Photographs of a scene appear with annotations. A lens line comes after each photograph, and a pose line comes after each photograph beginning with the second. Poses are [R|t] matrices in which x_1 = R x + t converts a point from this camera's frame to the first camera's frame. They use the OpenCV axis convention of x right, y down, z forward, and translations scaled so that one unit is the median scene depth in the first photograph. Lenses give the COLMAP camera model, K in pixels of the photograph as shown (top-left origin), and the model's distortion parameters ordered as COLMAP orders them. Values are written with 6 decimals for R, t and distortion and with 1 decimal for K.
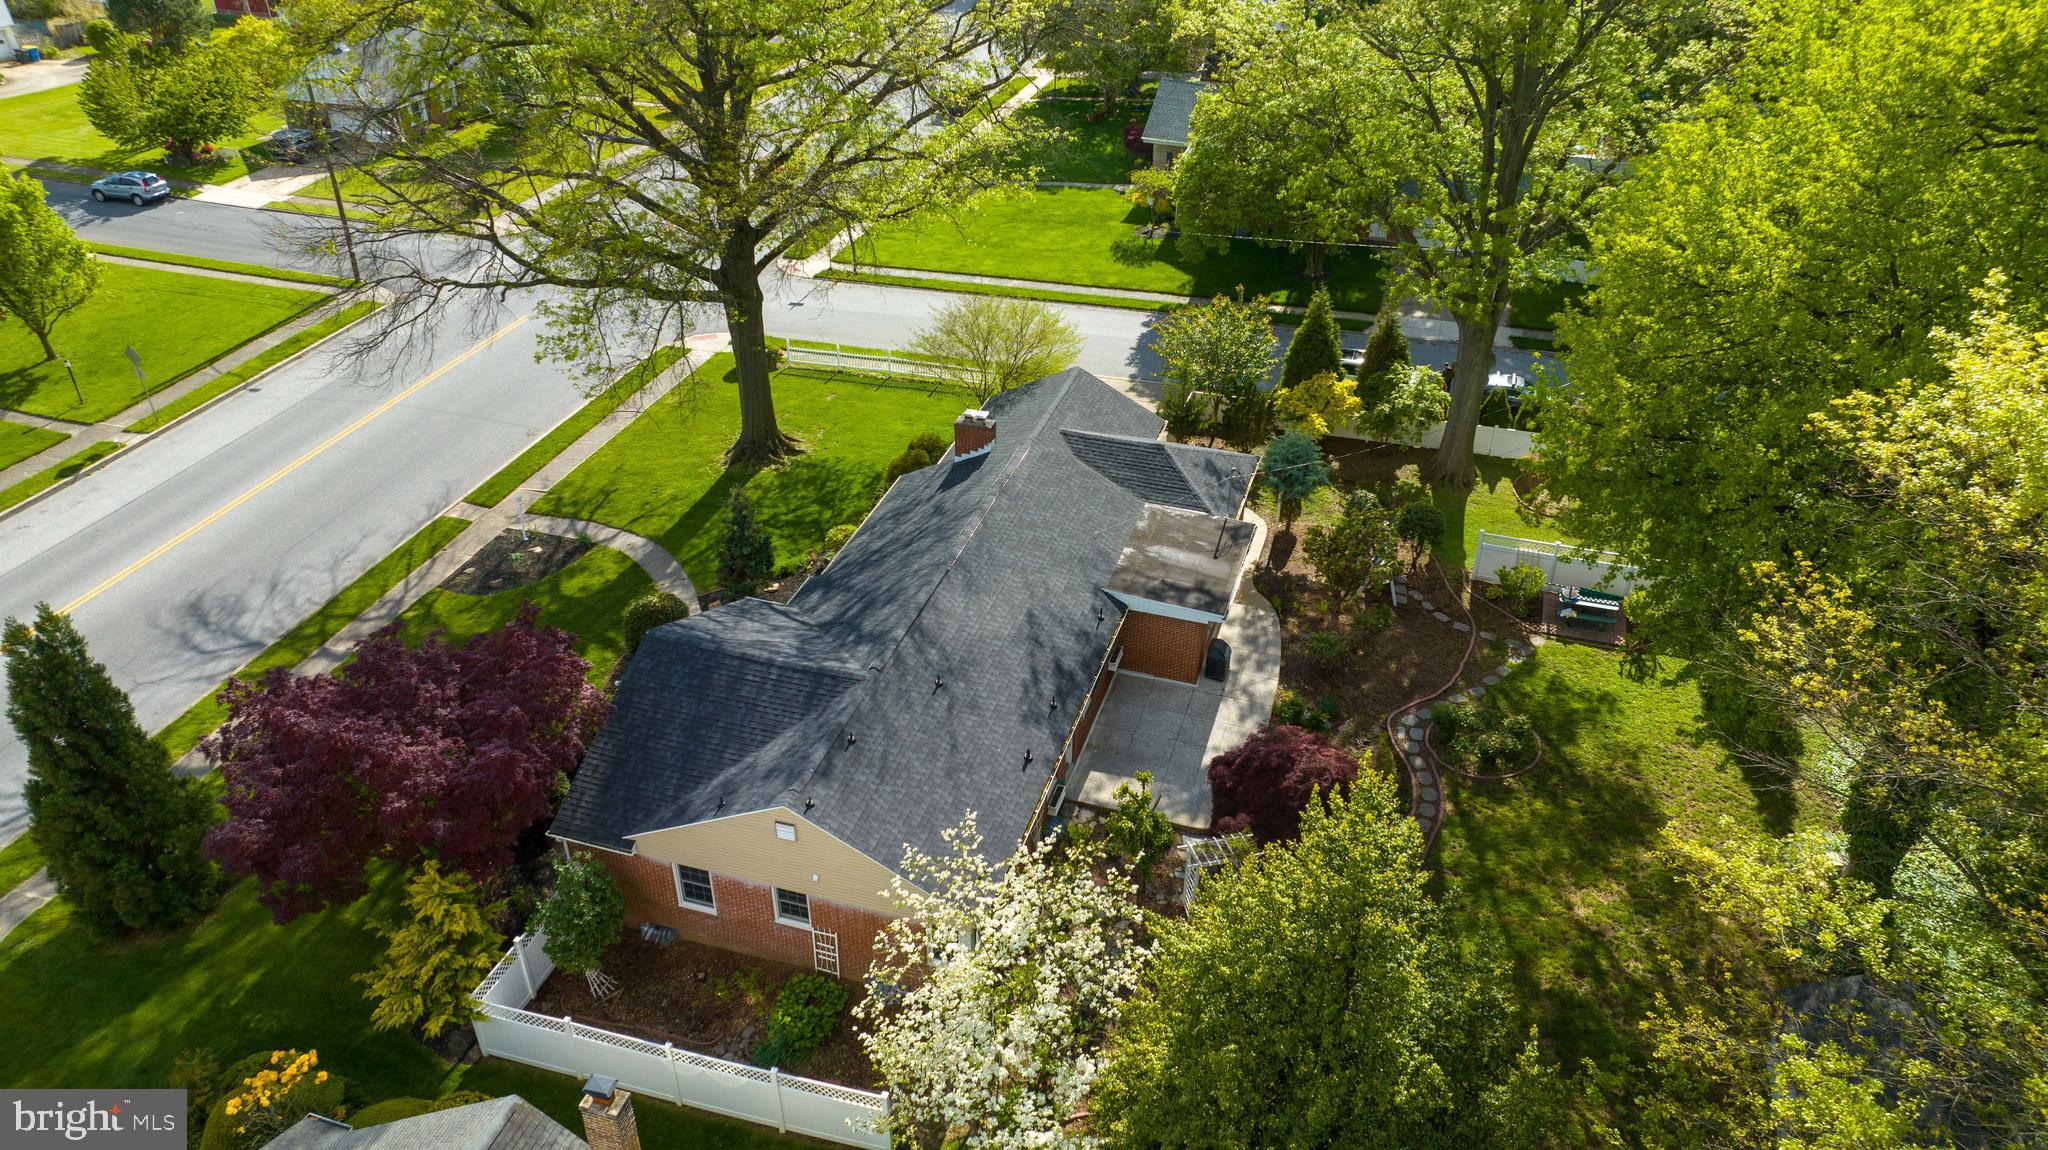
lens RADIAL K [[1437.1, 0, 1024.0], [0, 1437.1, 575.0], [0, 0, 1]] dist [-0.058984, 0.073297]
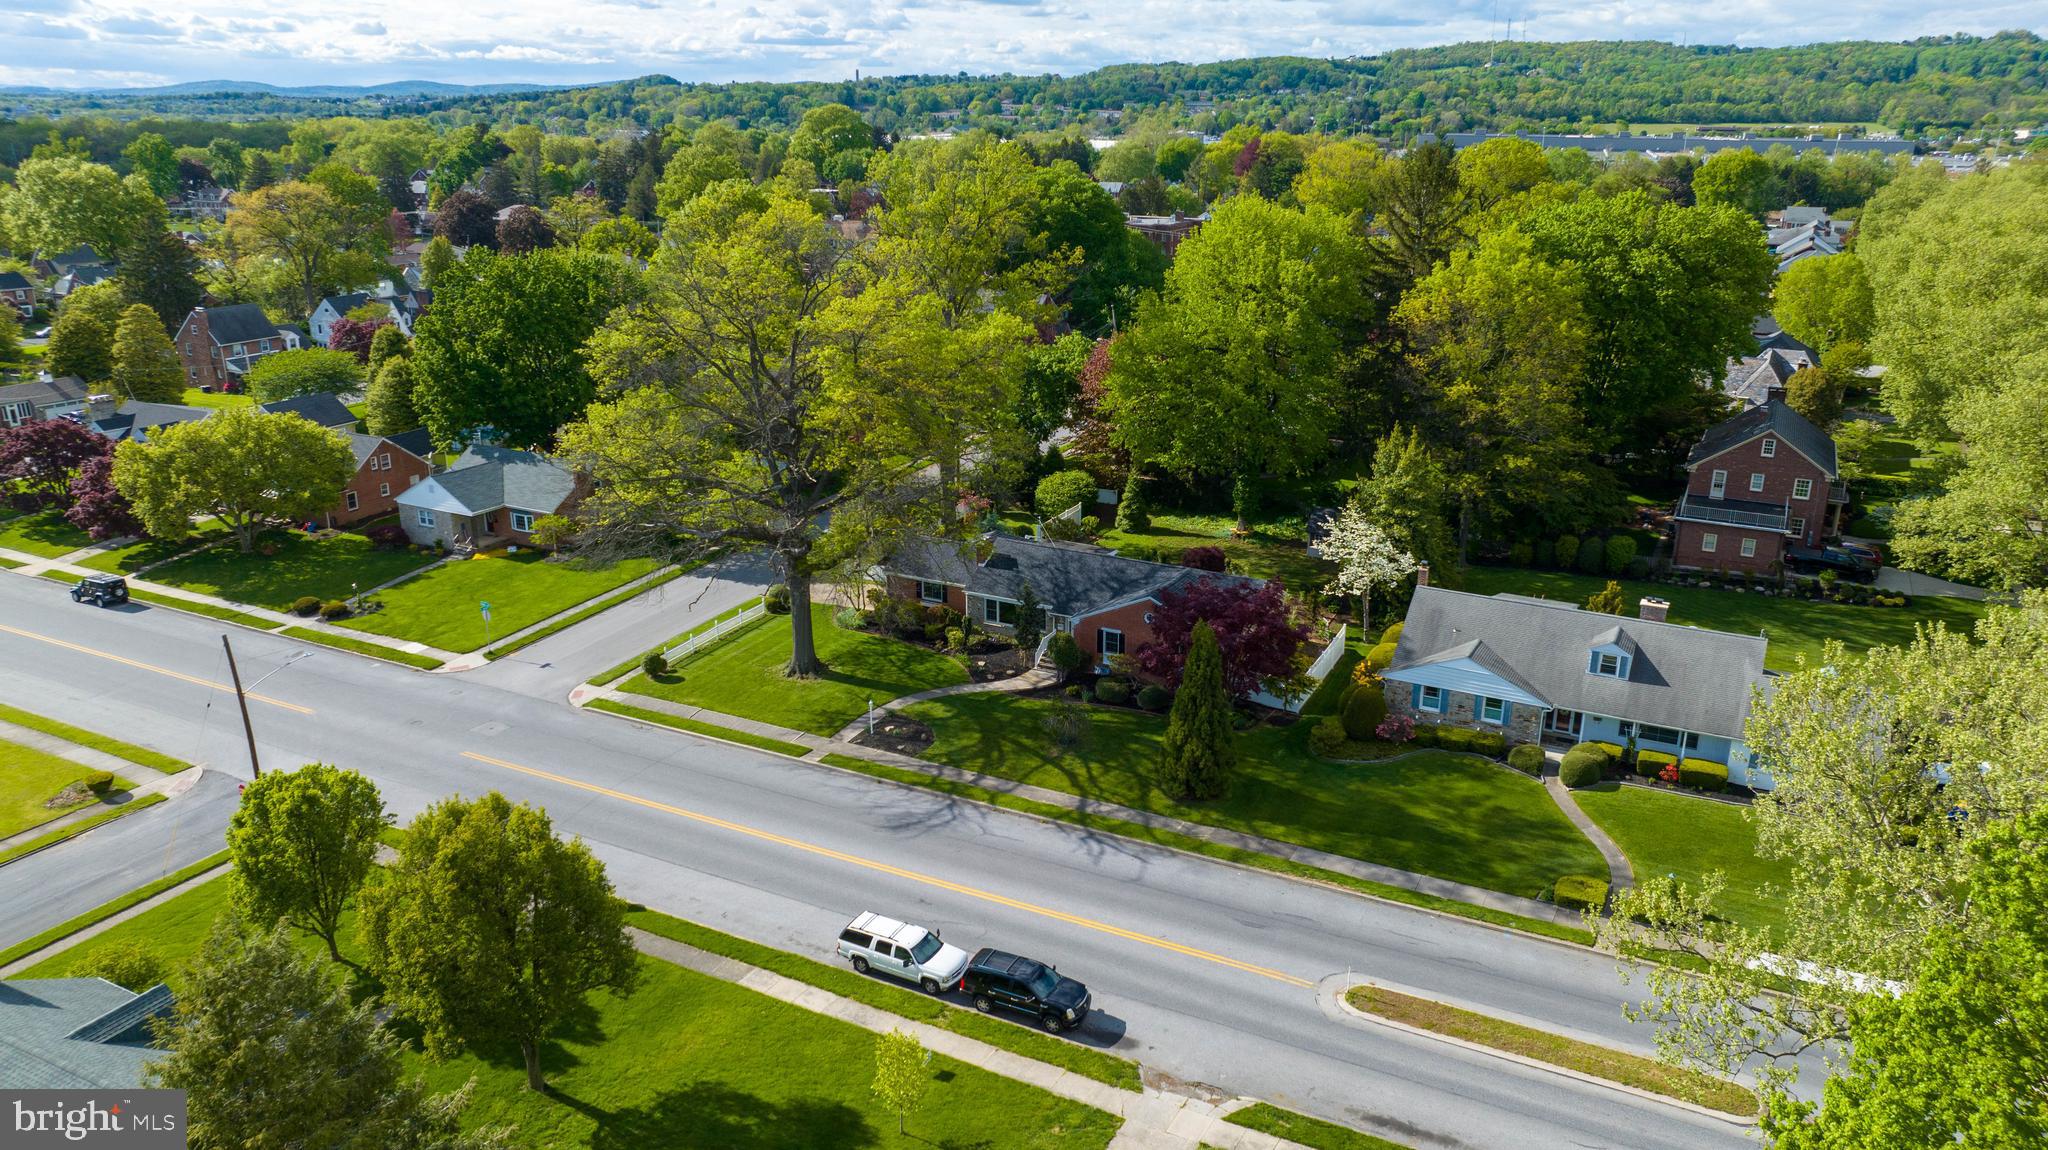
lens RADIAL K [[1437.1, 0, 1024.0], [0, 1437.1, 575.0], [0, 0, 1]] dist [-0.058984, 0.073297]
pose [[0.189394, -0.319342, 0.928521, -1.619930], [0.531474, 0.828476, 0.176528, -0.335209], [-0.825630, 0.460051, 0.326630, 0.267271]]
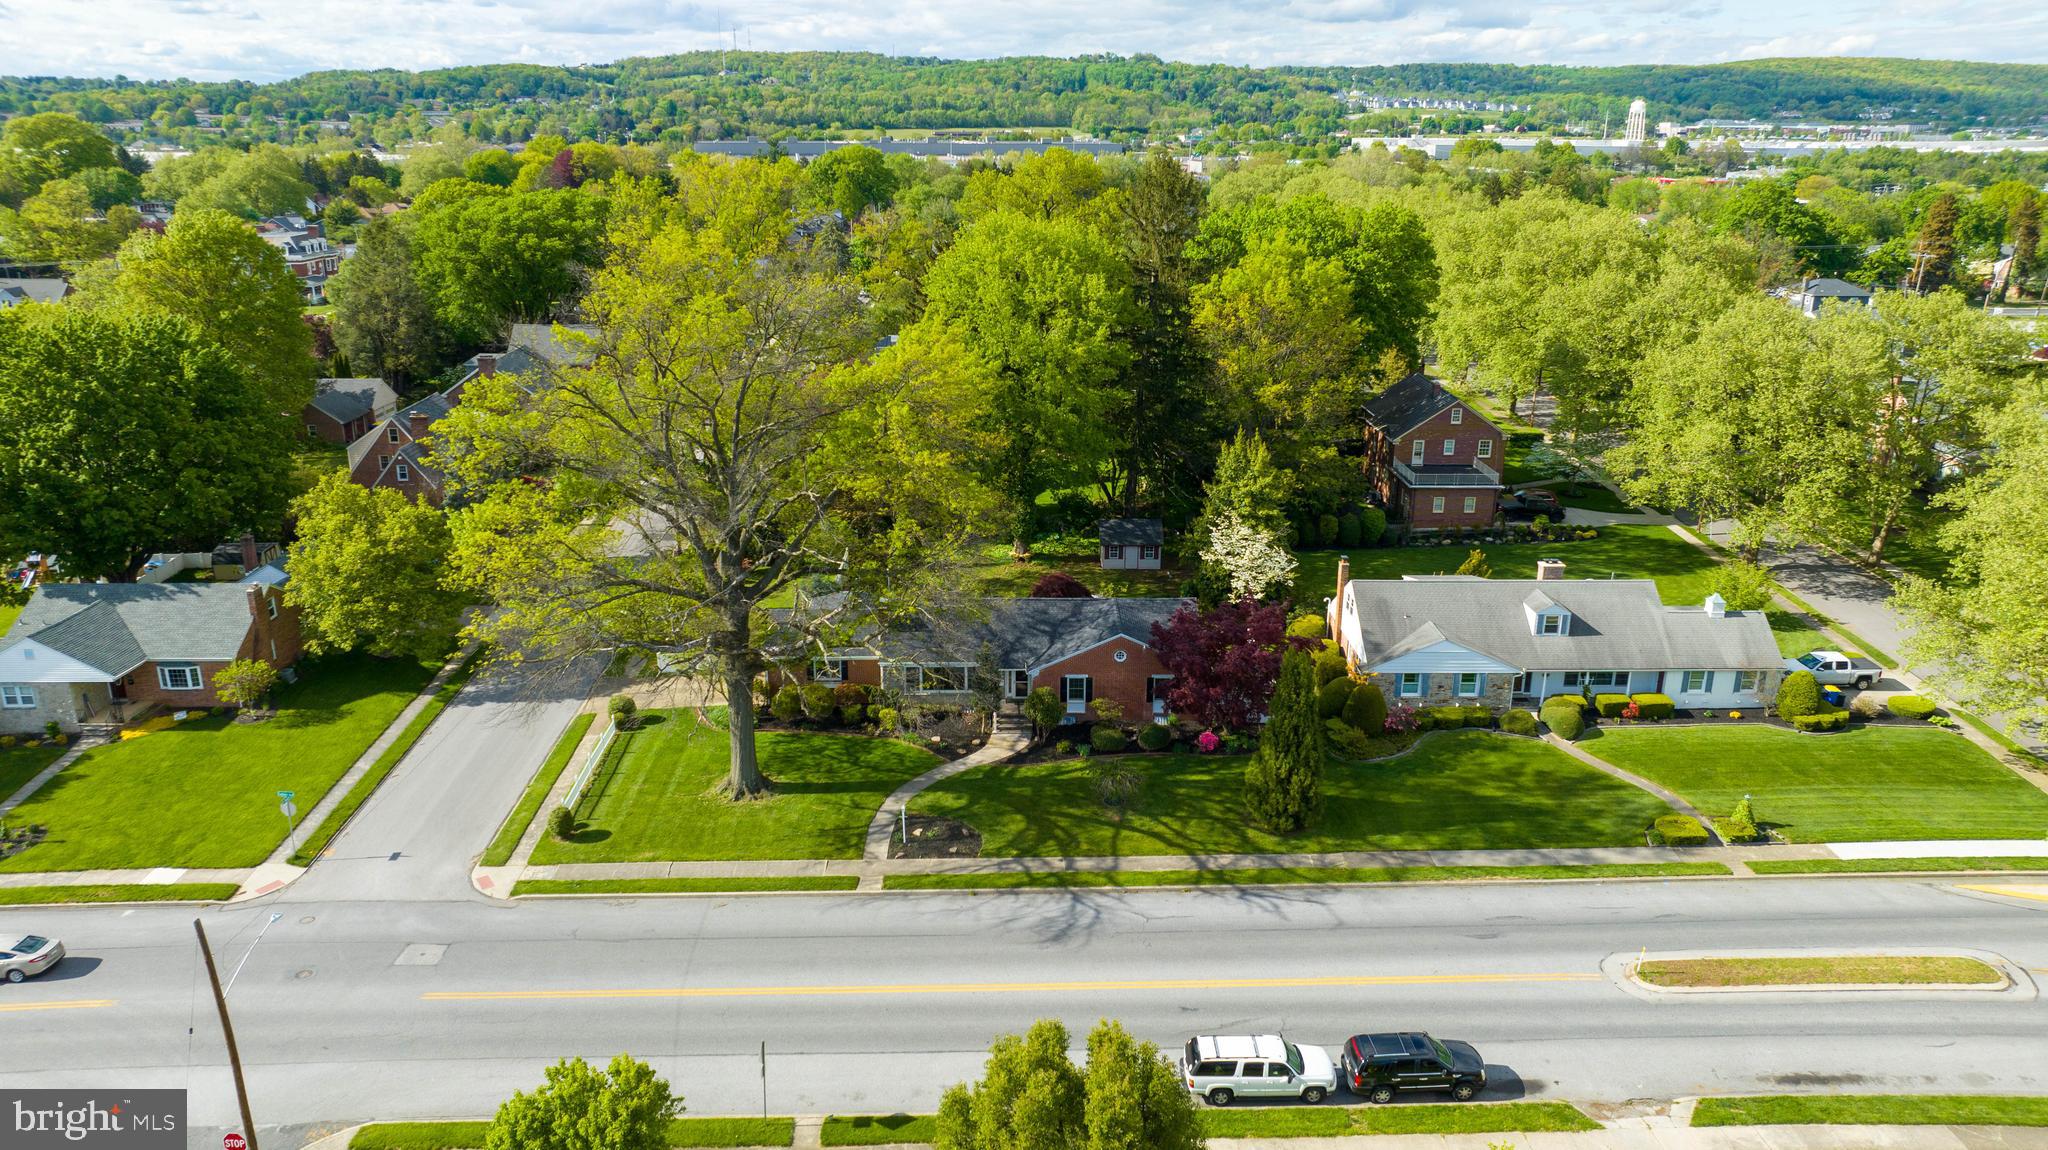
lens RADIAL K [[1437.1, 0, 1024.0], [0, 1437.1, 575.0], [0, 0, 1]] dist [-0.058984, 0.073297]
pose [[-0.311105, -0.304970, 0.900115, -1.443198], [0.506760, 0.748005, 0.428583, -0.695490], [-0.803995, 0.589476, -0.078161, 0.826877]]
